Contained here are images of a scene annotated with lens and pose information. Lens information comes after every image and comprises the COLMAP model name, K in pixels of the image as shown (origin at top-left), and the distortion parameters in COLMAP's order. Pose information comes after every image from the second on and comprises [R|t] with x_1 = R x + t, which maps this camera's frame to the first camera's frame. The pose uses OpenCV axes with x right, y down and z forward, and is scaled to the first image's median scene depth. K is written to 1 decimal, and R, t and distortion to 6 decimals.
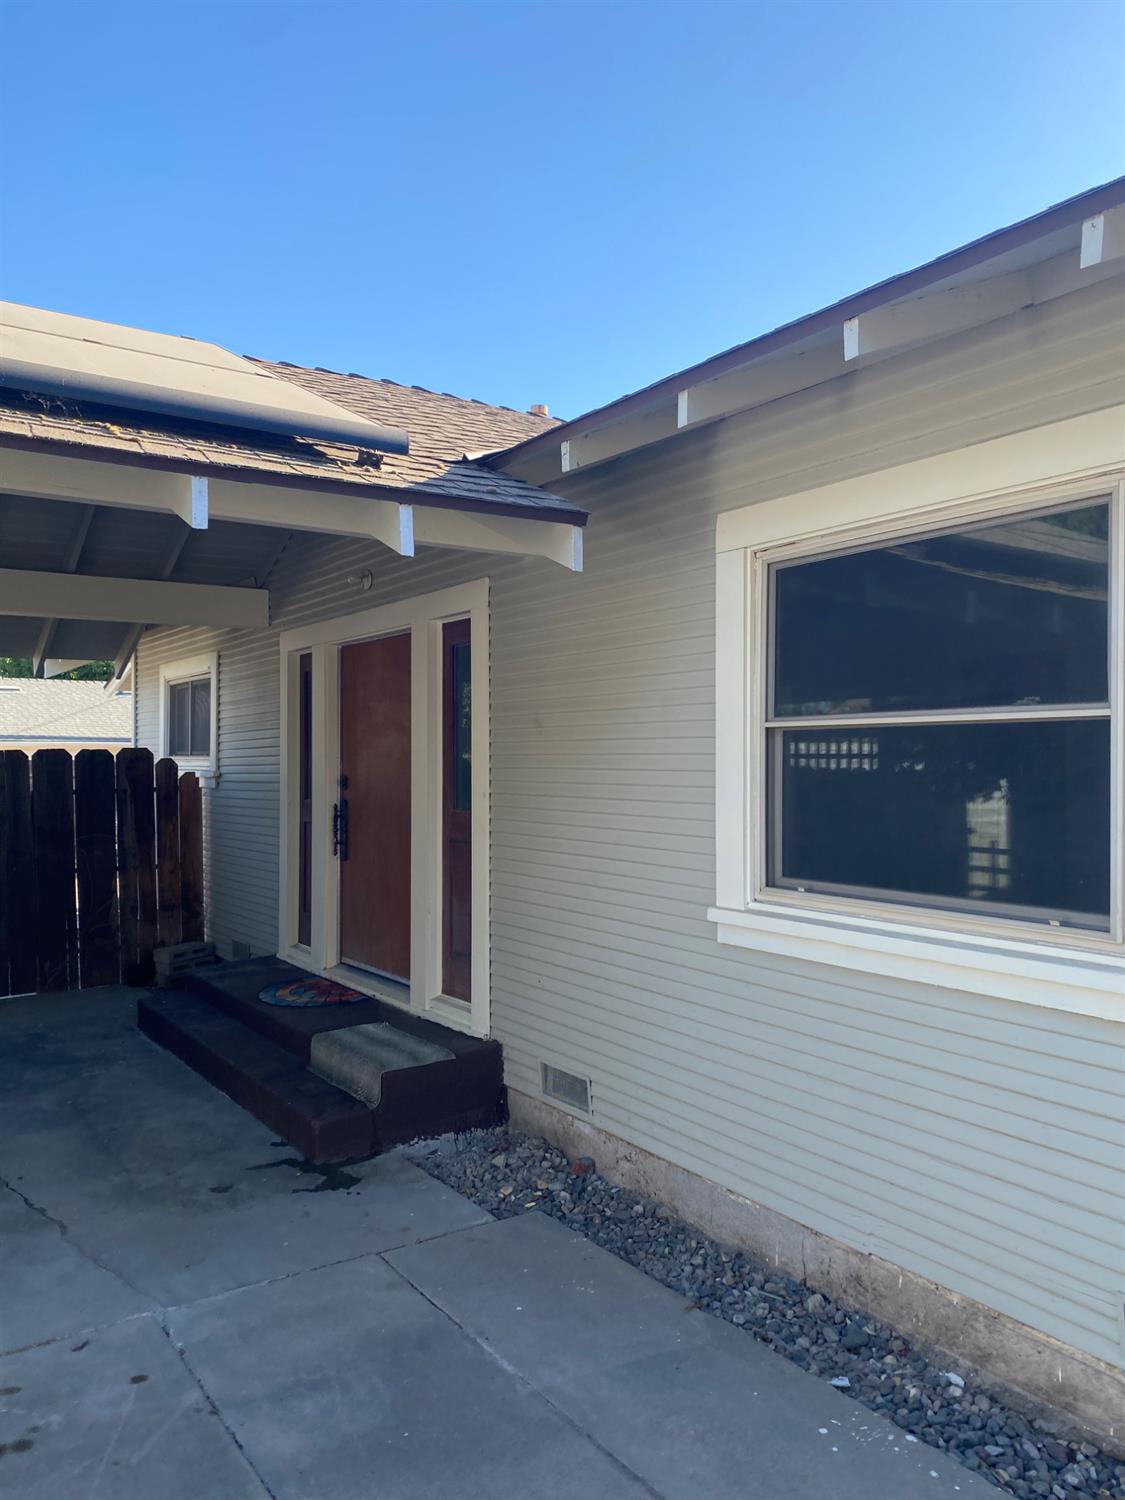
lens RADIAL K [[1150.5, 0, 560.2], [0, 1150.5, 751.4], [0, 0, 1]] dist [0.039936, -0.044799]
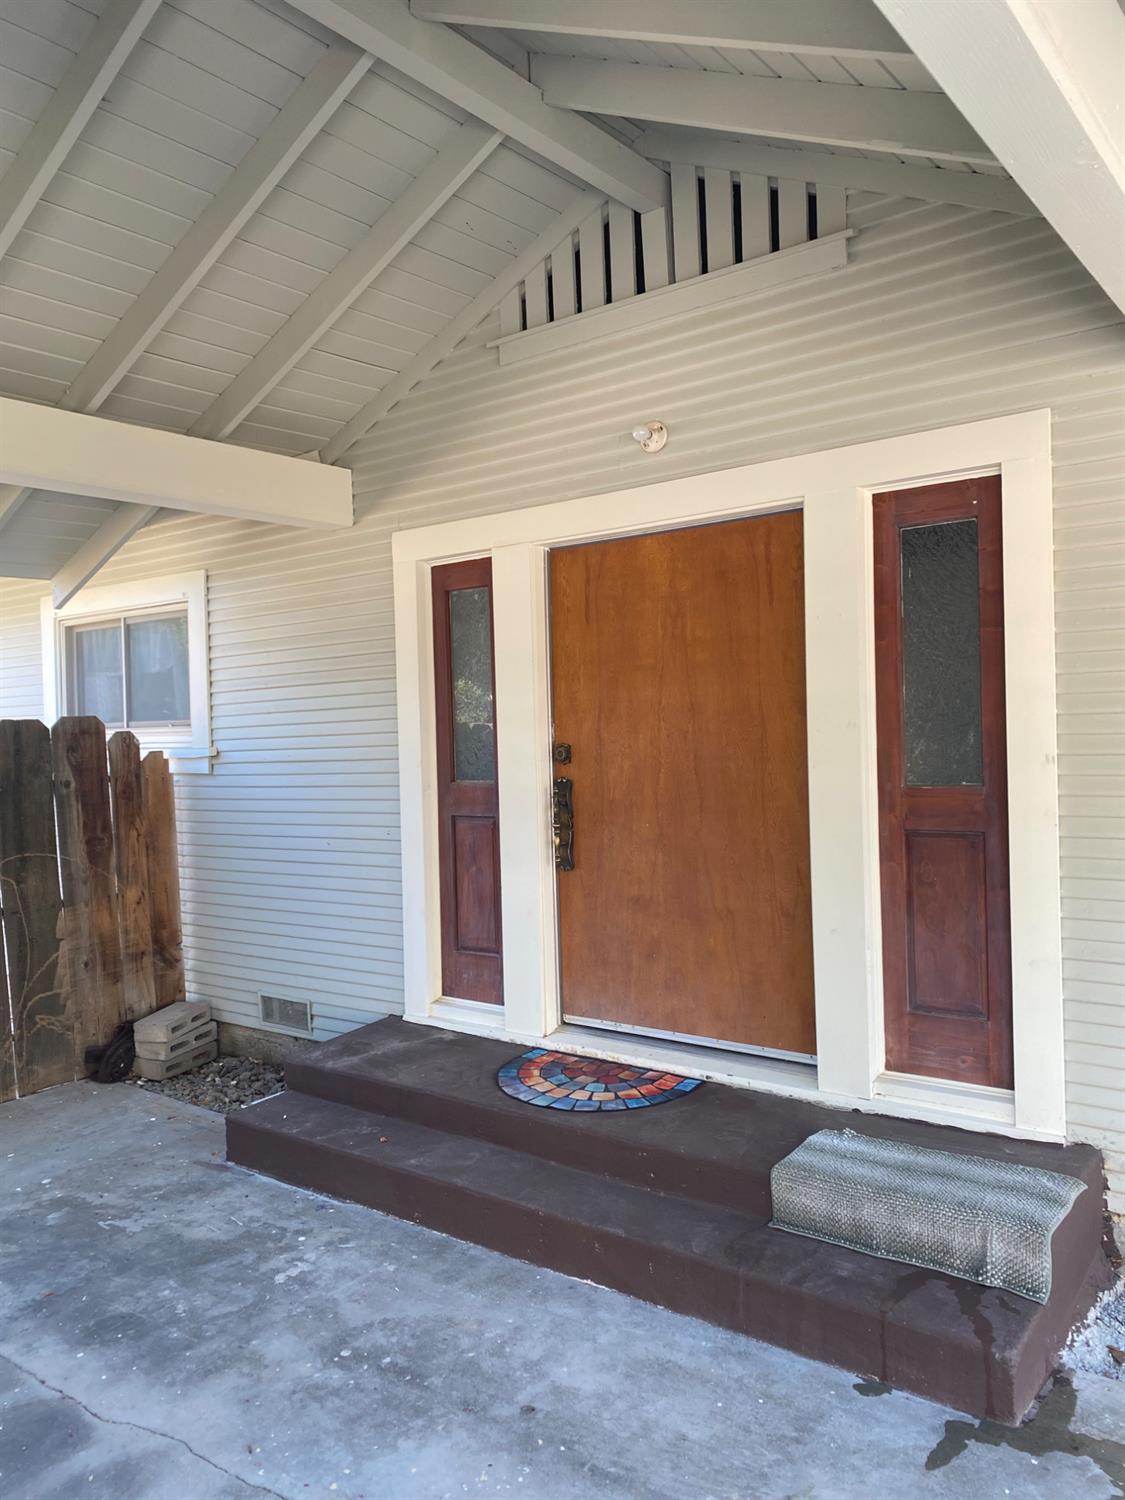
lens RADIAL K [[1150.5, 0, 563.3], [0, 1150.5, 755.0], [0, 0, 1]] dist [0.039936, -0.044799]
pose [[0.948297, -0.035499, 0.315394, -0.394326], [0.027286, 0.999165, 0.030419, 0.007630], [-0.316210, -0.020241, 0.948473, 0.370746]]
